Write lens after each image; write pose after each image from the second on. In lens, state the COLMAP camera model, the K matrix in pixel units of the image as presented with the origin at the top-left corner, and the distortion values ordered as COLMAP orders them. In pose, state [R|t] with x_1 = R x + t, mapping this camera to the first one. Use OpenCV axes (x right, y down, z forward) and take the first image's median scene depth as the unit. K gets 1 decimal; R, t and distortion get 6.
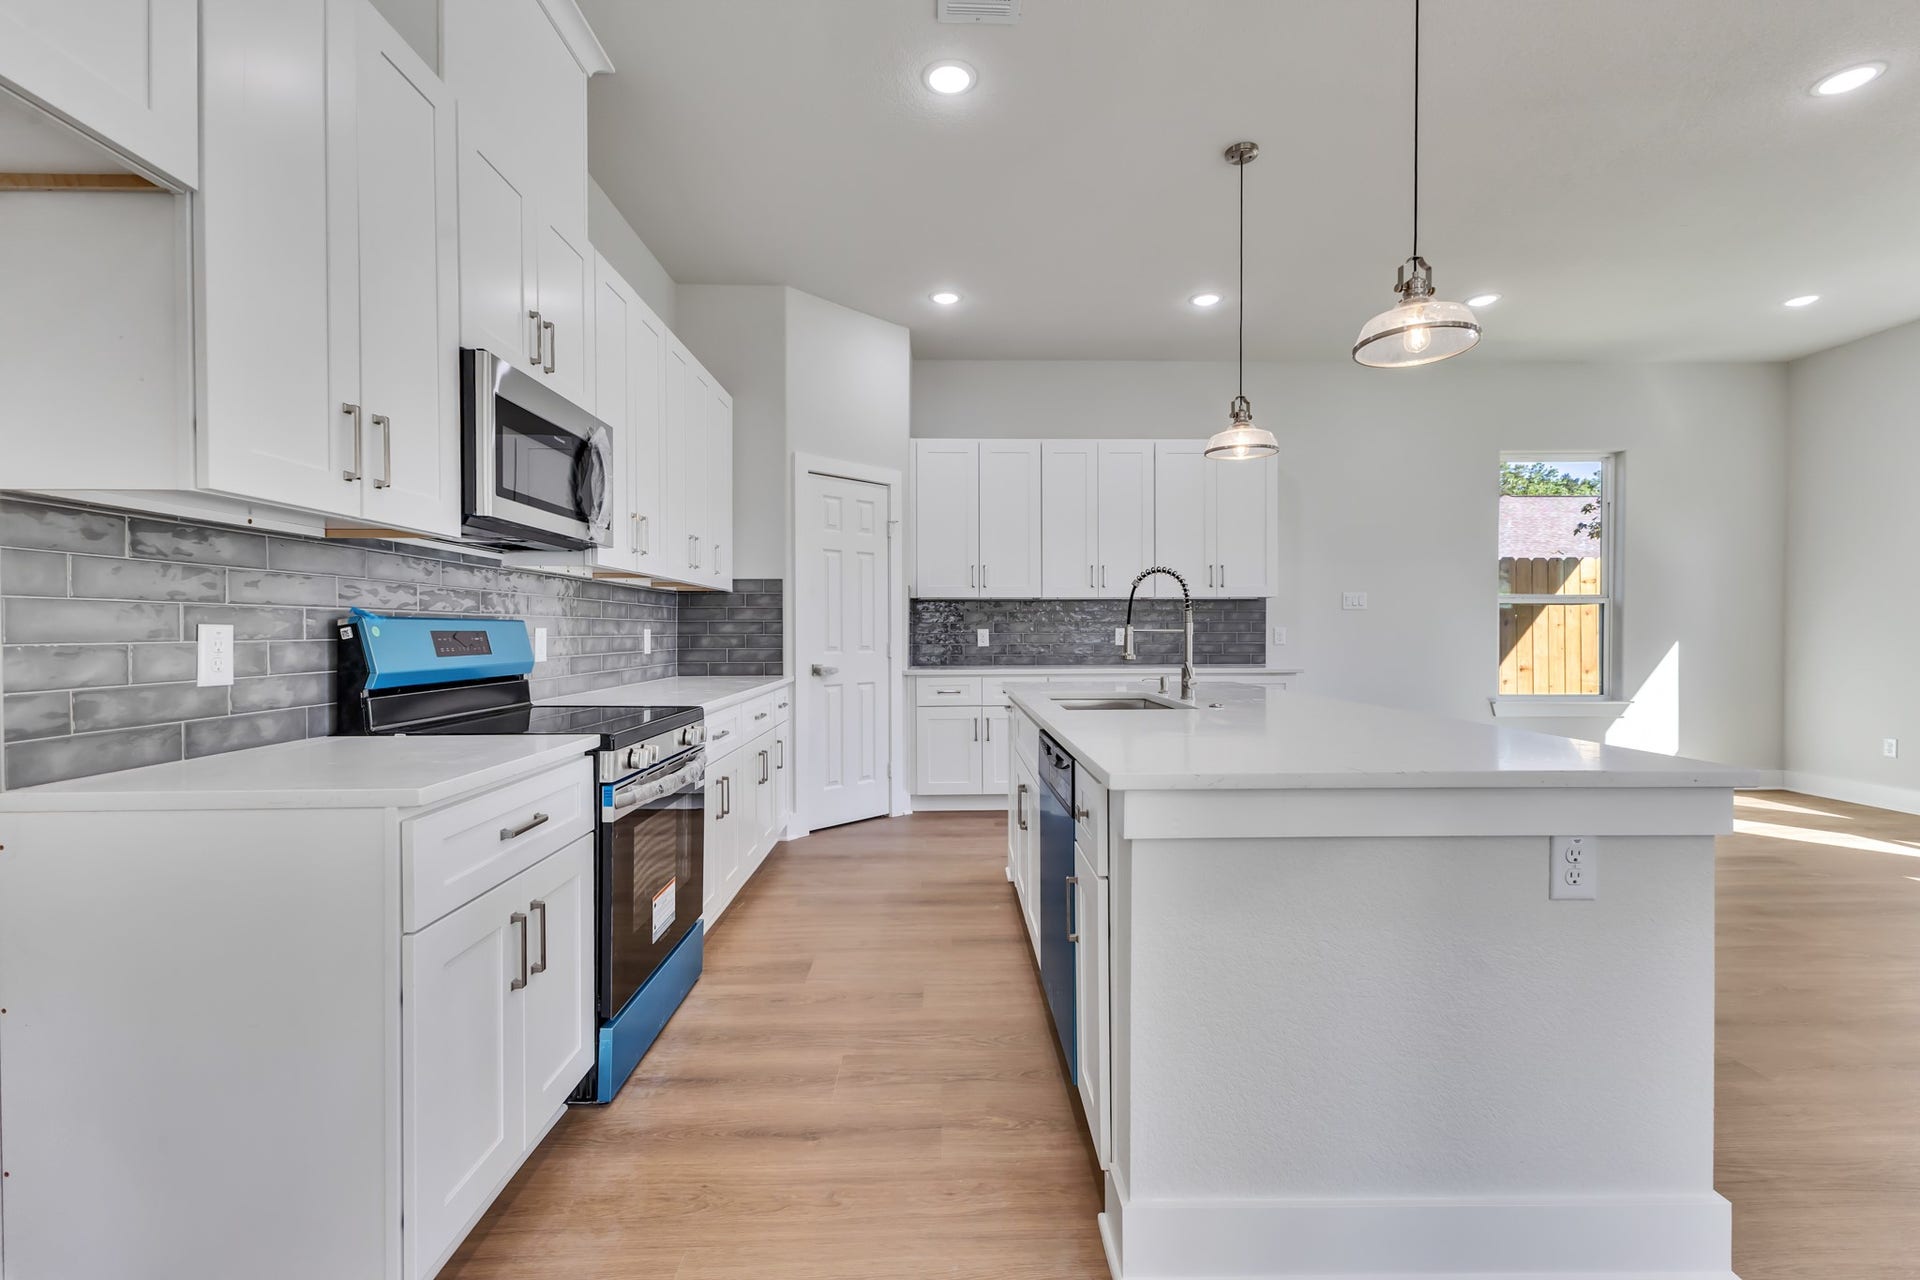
lens RADIAL K [[826.5, 0, 960.0], [0, 826.5, 640.0], [0, 0, 1]] dist [0.009452, 0.000010]
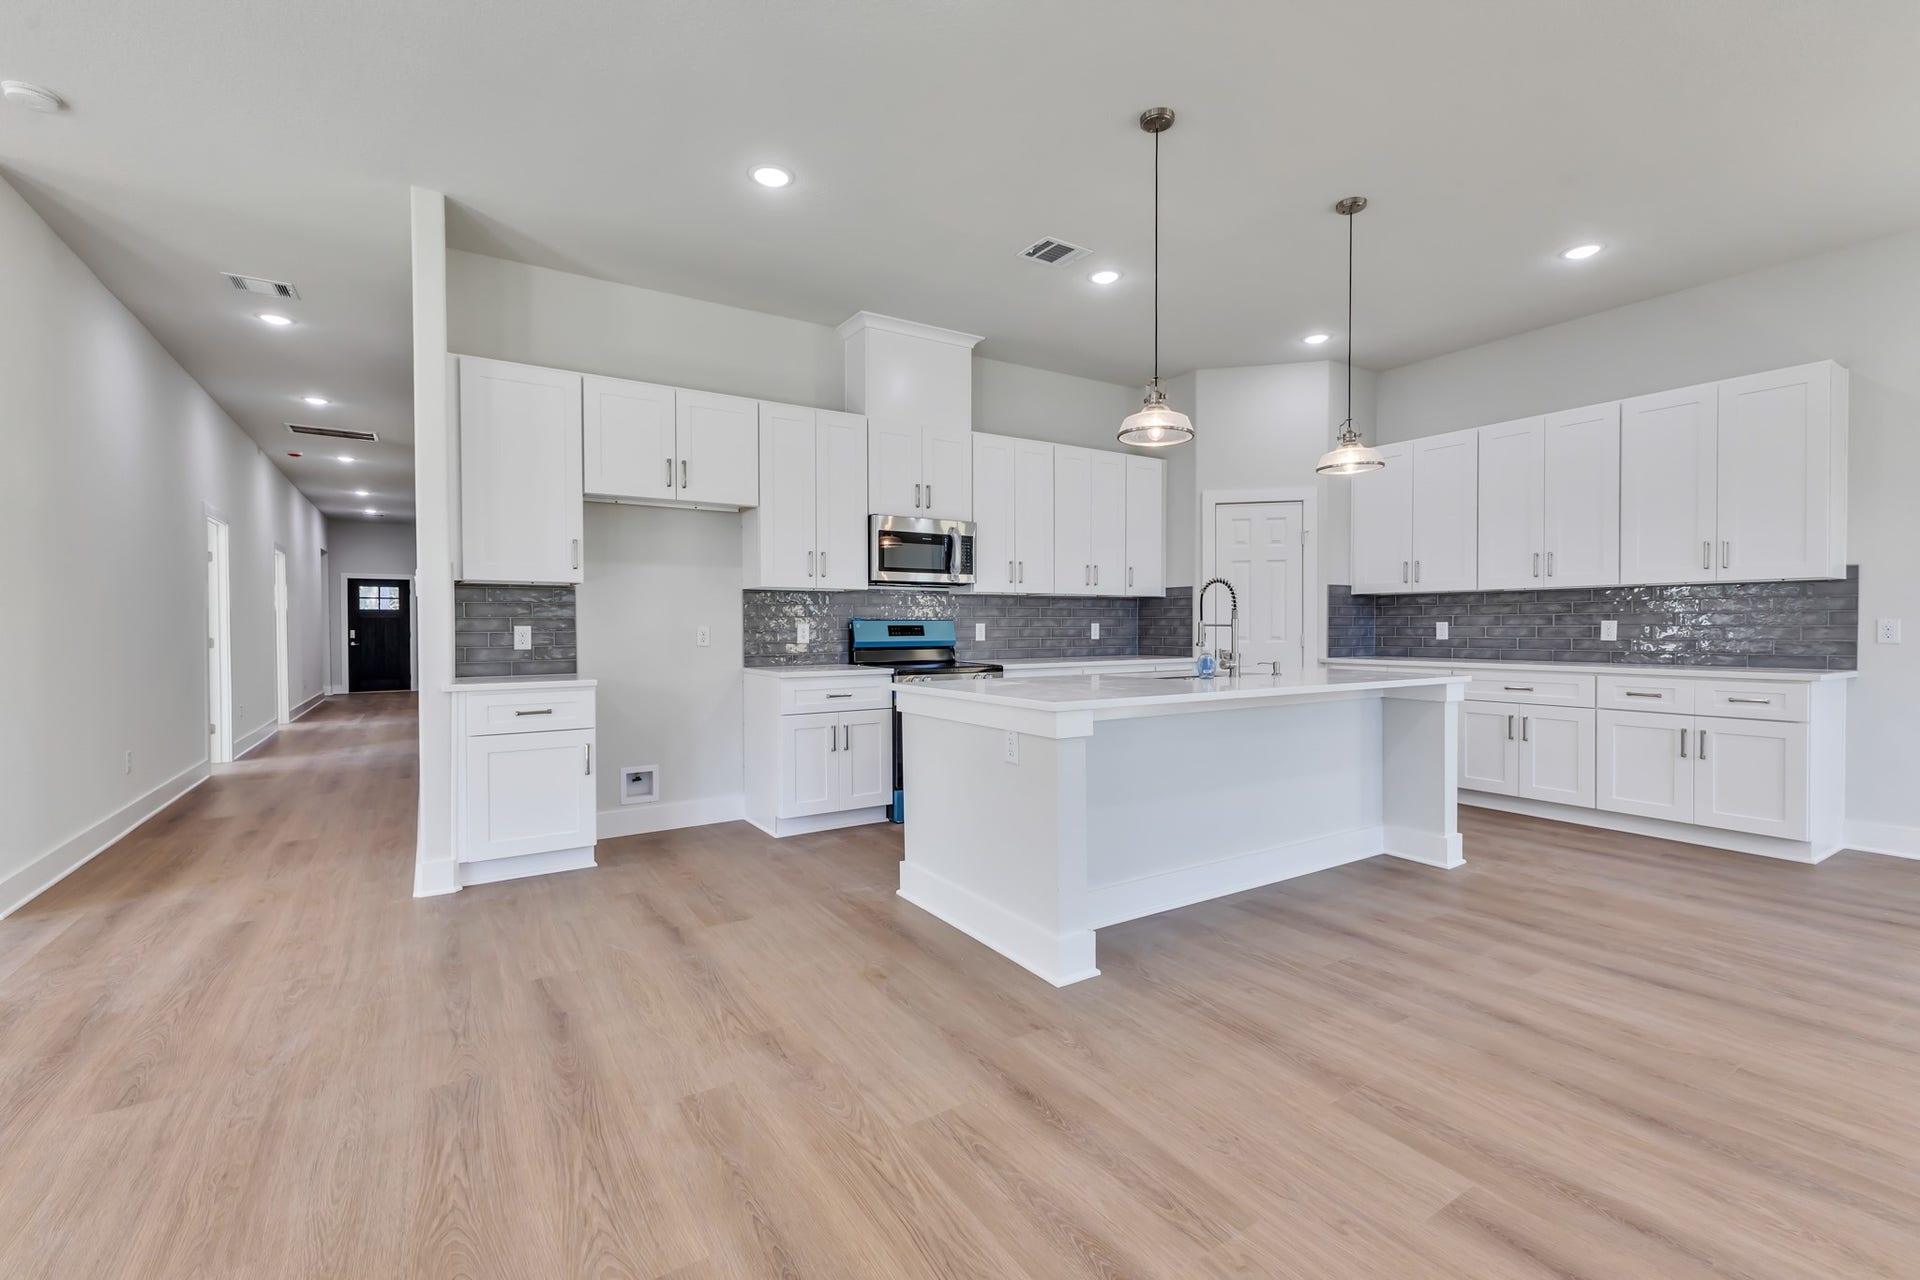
lens RADIAL K [[826.5, 0, 960.0], [0, 826.5, 640.0], [0, 0, 1]] dist [0.009452, 0.000010]
pose [[0.524104, 0.016130, -0.851501, 0.665873], [-0.007903, 0.999870, 0.014076, -0.001352], [0.851617, -0.000648, 0.524163, -0.036295]]
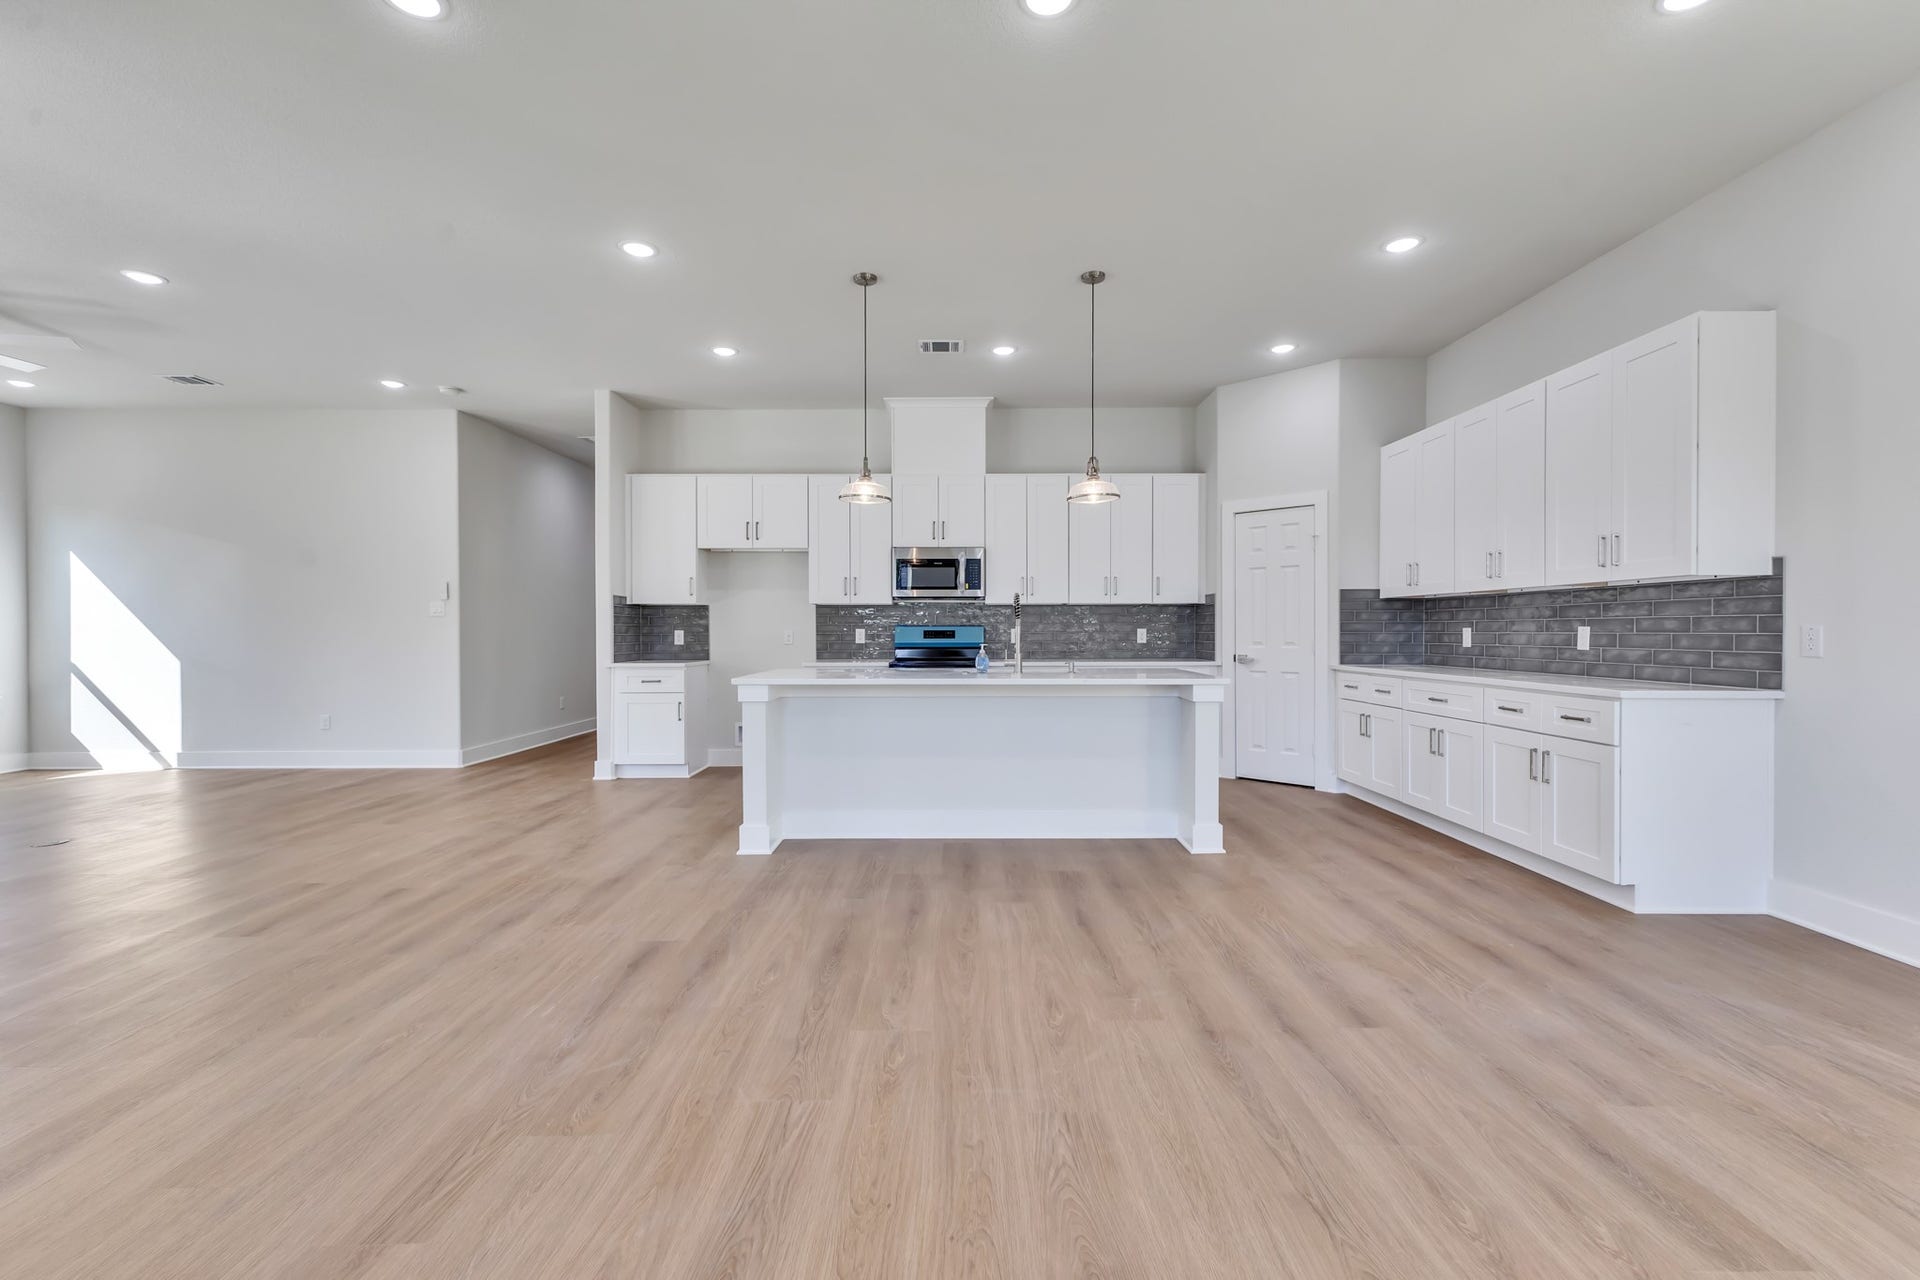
lens RADIAL K [[826.5, 0, 960.0], [0, 826.5, 640.0], [0, 0, 1]] dist [0.009452, 0.000010]
pose [[-0.014791, 0.014940, -0.999779, 1.090248], [-0.009641, 0.999840, 0.015083, -0.009713], [0.999844, 0.009861, -0.014644, 0.519003]]
